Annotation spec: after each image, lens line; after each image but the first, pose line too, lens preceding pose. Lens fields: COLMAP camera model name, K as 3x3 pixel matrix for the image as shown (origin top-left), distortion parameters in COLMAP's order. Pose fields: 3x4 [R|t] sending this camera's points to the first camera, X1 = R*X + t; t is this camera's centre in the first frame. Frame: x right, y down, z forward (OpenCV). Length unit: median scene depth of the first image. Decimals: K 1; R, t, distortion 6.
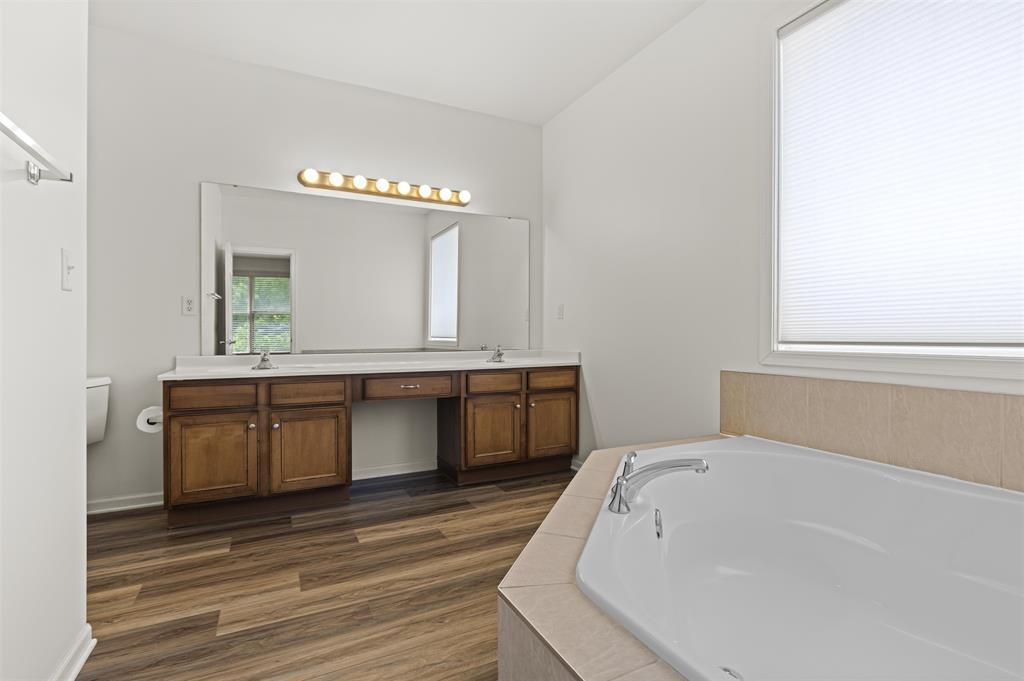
lens RADIAL K [[482.5, 0, 512.0], [0, 482.5, 340.5], [0, 0, 1]] dist [-0.000505, -0.000050]
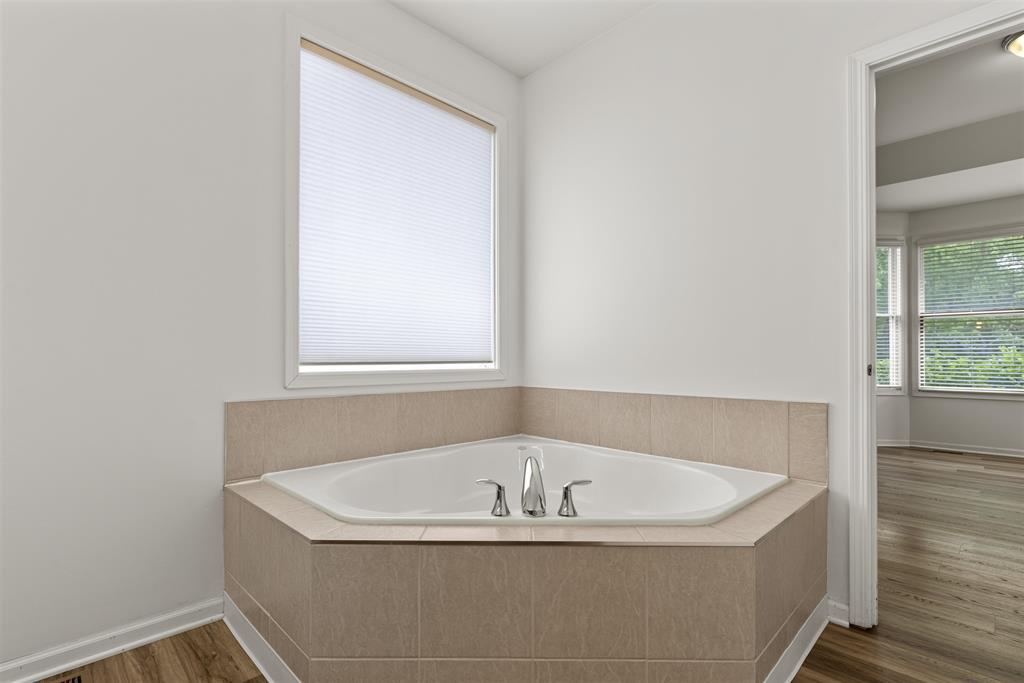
lens RADIAL K [[482.5, 0, 512.0], [0, 482.5, 341.5], [0, 0, 1]] dist [-0.000505, -0.000050]
pose [[-0.302966, 0.029156, 0.952555, -0.485322], [0.008828, 0.999575, -0.027787, -0.010089], [-0.952961, -0.000009, -0.303094, 0.893276]]
